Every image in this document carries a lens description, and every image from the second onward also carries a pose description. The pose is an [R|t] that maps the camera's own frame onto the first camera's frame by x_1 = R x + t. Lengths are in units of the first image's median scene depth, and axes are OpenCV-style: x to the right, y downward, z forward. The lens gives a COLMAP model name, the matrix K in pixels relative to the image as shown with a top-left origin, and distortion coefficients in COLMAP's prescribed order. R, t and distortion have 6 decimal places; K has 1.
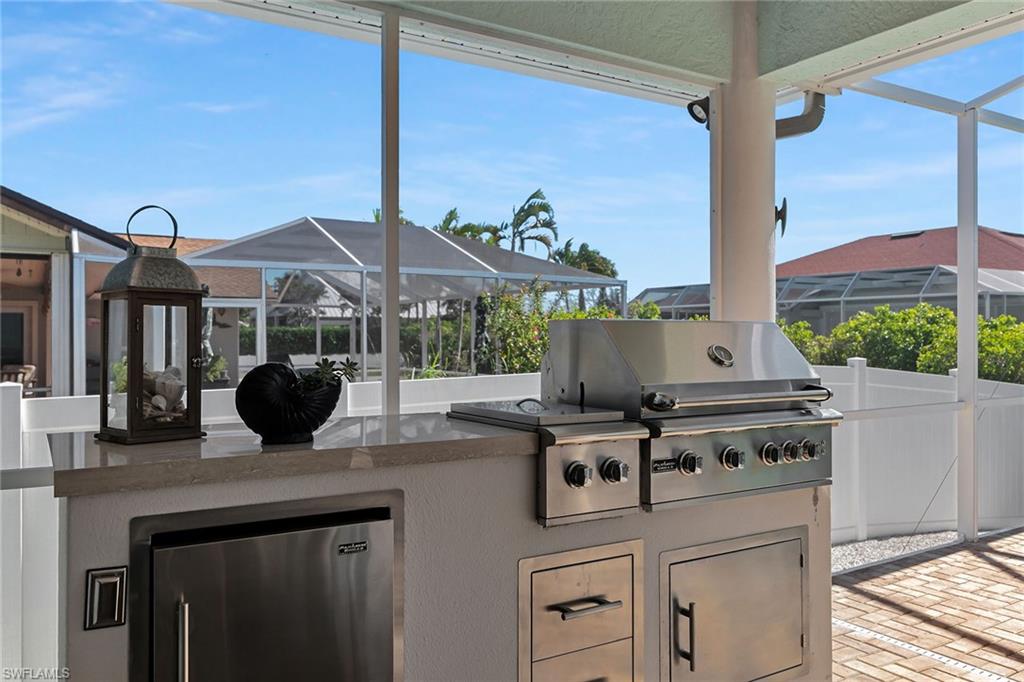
lens RADIAL K [[775.5, 0, 513.4], [0, 775.5, 340.1], [0, 0, 1]] dist [0.015901, 0.002255]
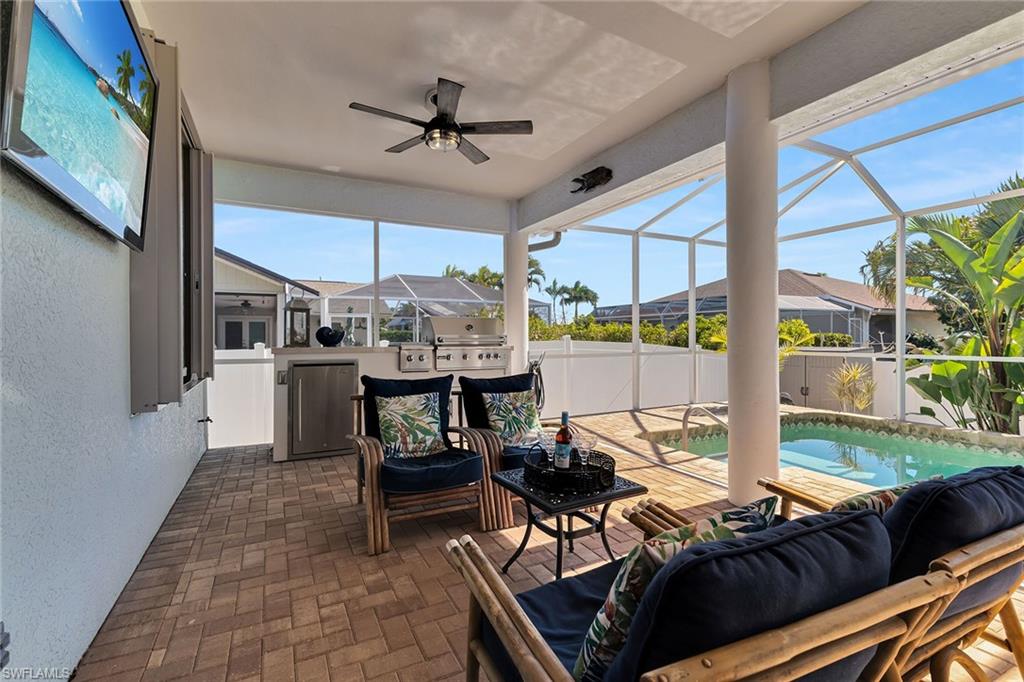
lens RADIAL K [[465.3, 0, 510.7], [0, 465.3, 334.0], [0, 0, 1]] dist [0.020126, -0.001177]
pose [[0.996980, -0.003669, -0.077571, 0.400076], [0.002868, 0.999941, -0.010435, 0.046829], [0.077605, 0.010181, 0.996932, -0.635160]]
